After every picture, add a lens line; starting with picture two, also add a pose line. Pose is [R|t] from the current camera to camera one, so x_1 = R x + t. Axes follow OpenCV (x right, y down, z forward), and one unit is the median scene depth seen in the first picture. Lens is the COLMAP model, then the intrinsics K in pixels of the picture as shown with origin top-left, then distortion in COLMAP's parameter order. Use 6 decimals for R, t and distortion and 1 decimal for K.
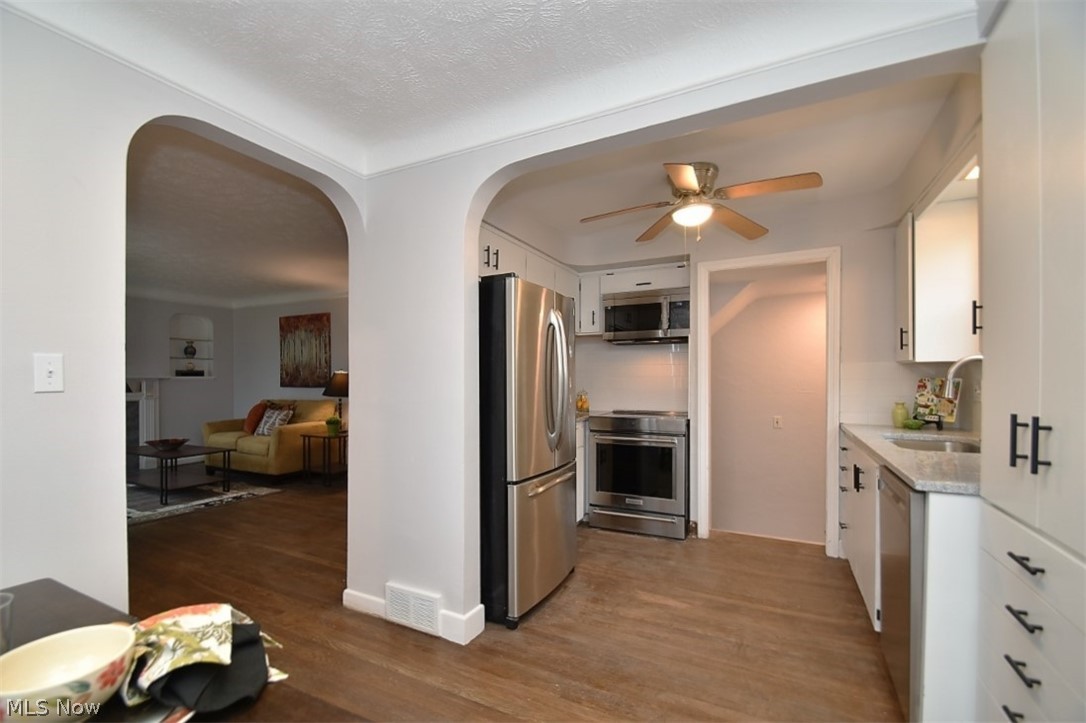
lens RADIAL K [[467.0, 0, 529.2], [0, 467.0, 376.5], [0, 0, 1]] dist [0.002977, -0.010221]
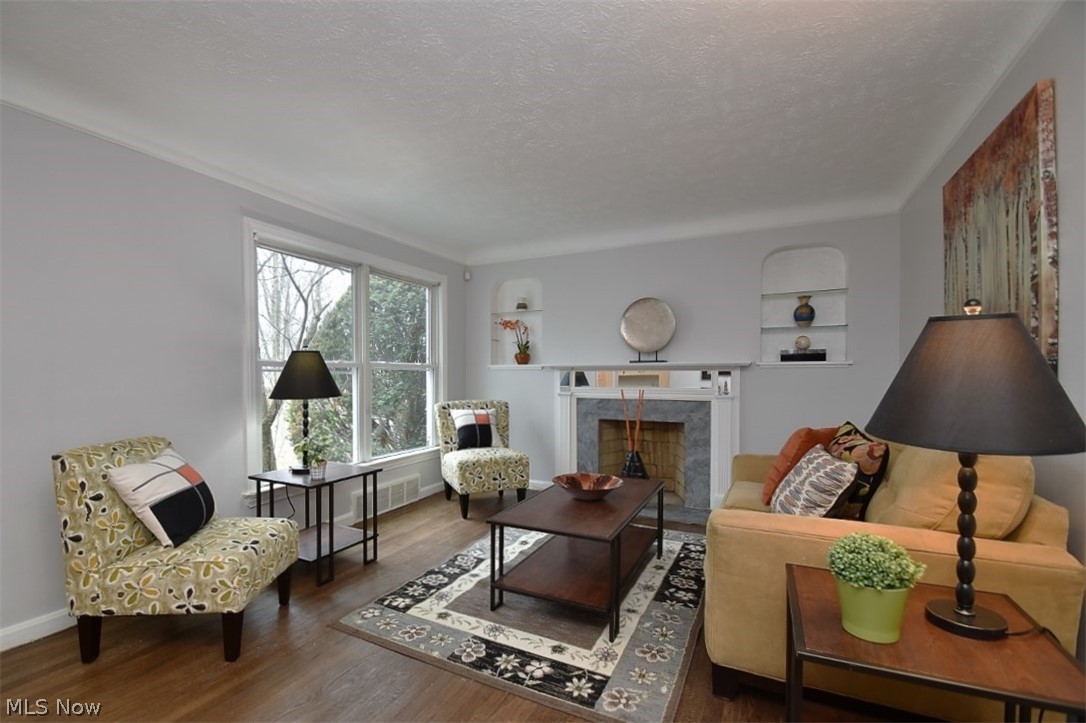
lens RADIAL K [[475.2, 0, 527.7], [0, 475.2, 380.5], [0, 0, 1]] dist [0.002264, -0.011660]
pose [[0.005764, 0.017660, -0.999827, -0.180852], [-0.000150, 0.999844, 0.017659, 0.012028], [0.999983, 0.000049, 0.005765, 0.689060]]
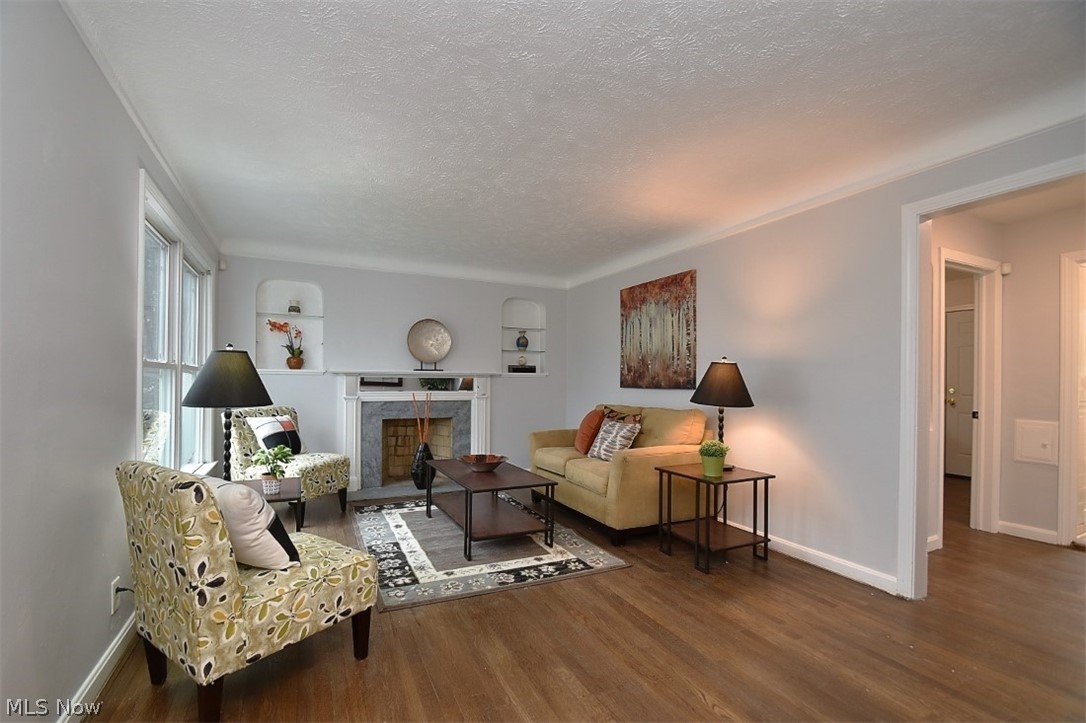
lens RADIAL K [[467.0, 0, 529.2], [0, 467.0, 376.5], [0, 0, 1]] dist [0.002977, -0.010221]
pose [[0.788721, 0.004287, -0.614736, -0.205478], [-0.011502, 0.999904, -0.007785, 0.012791], [0.614644, 0.013211, 0.788694, 0.353148]]
